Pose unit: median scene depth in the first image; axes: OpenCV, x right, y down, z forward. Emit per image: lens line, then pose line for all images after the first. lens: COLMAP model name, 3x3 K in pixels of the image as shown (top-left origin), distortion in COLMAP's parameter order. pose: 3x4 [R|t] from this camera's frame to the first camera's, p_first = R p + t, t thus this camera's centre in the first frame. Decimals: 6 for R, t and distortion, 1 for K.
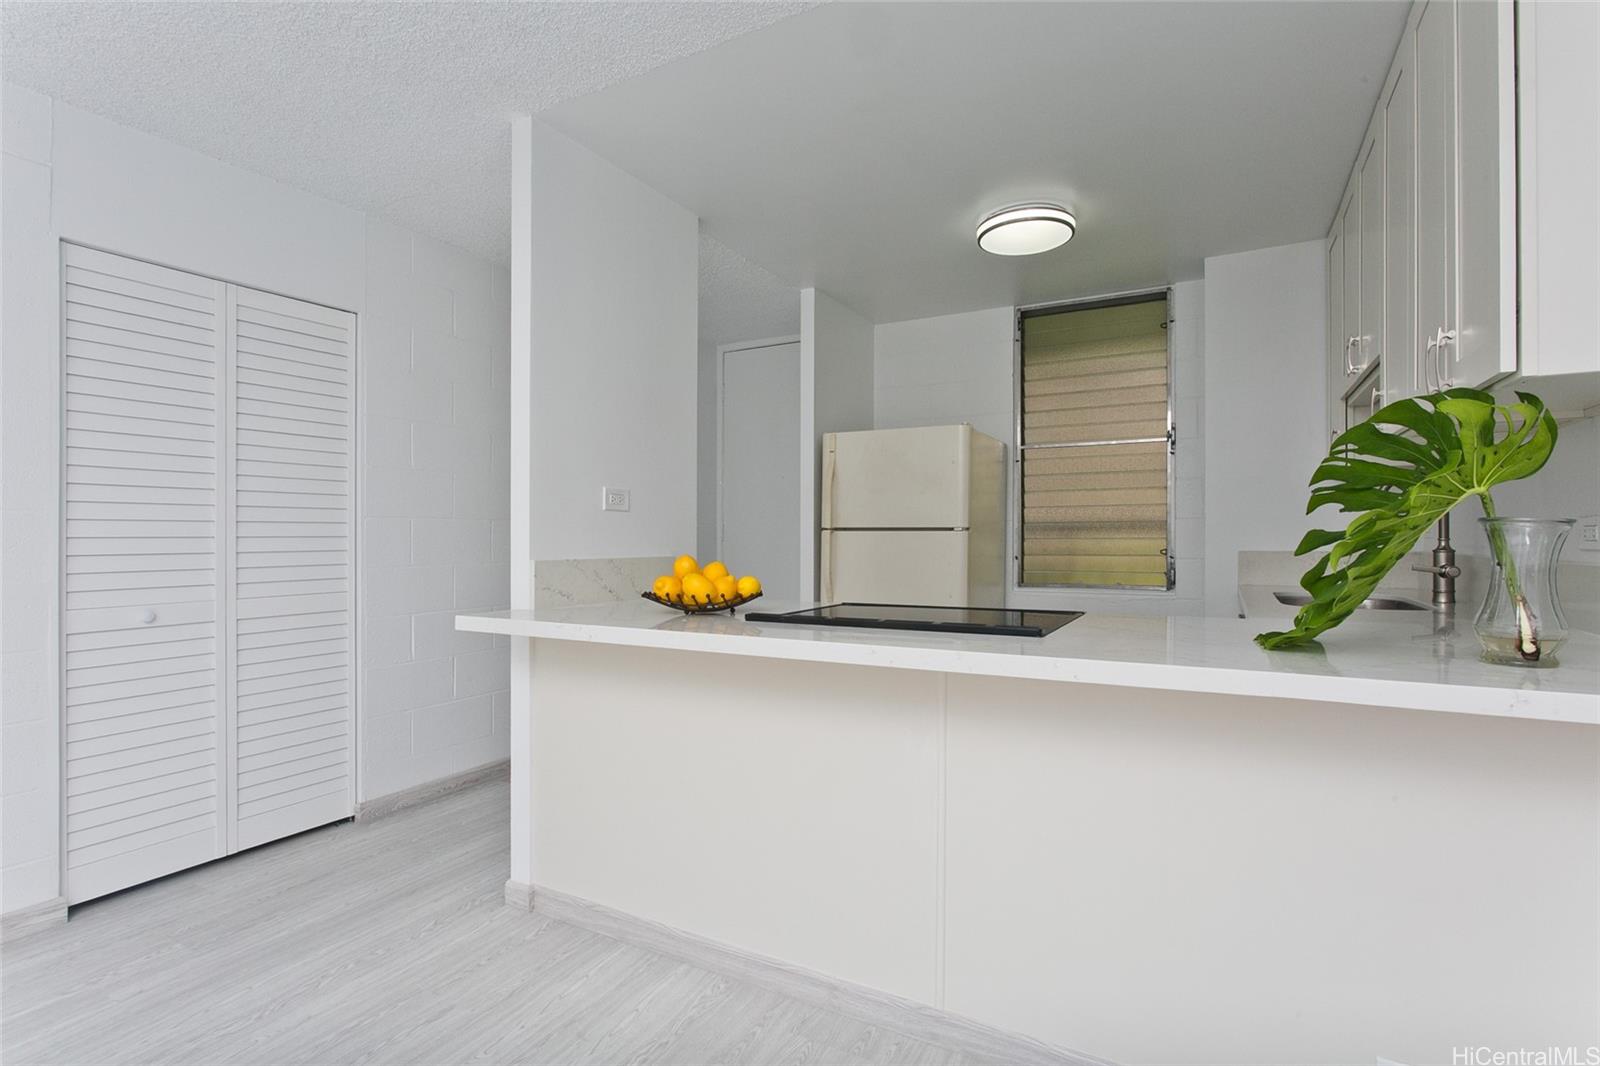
lens RADIAL K [[772.2, 0, 797.7], [0, 772.2, 547.1], [0, 0, 1]] dist [-0.021345, 0.000040]
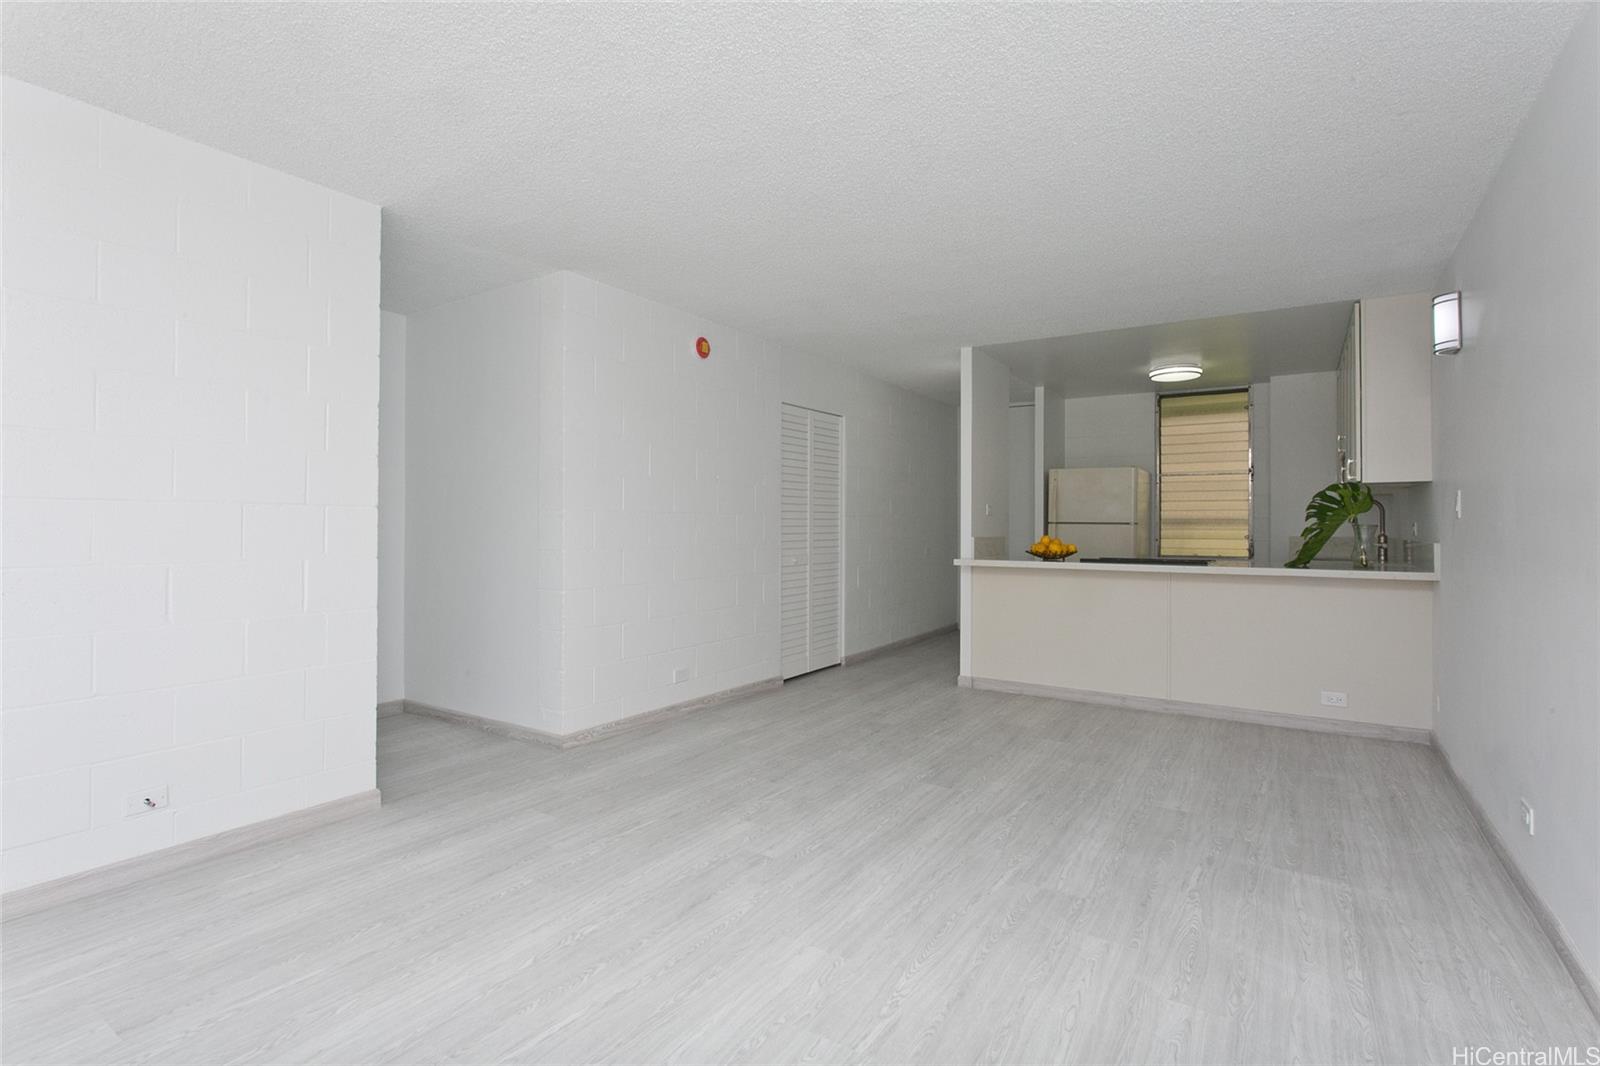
lens RADIAL K [[772.2, 0, 801.8], [0, 772.2, 521.7], [0, 0, 1]] dist [-0.021345, 0.000040]
pose [[0.997439, 0.005247, -0.071332, -0.647733], [-0.006399, 0.999853, -0.015932, 0.009020], [0.071238, 0.016348, 0.997325, -1.287787]]
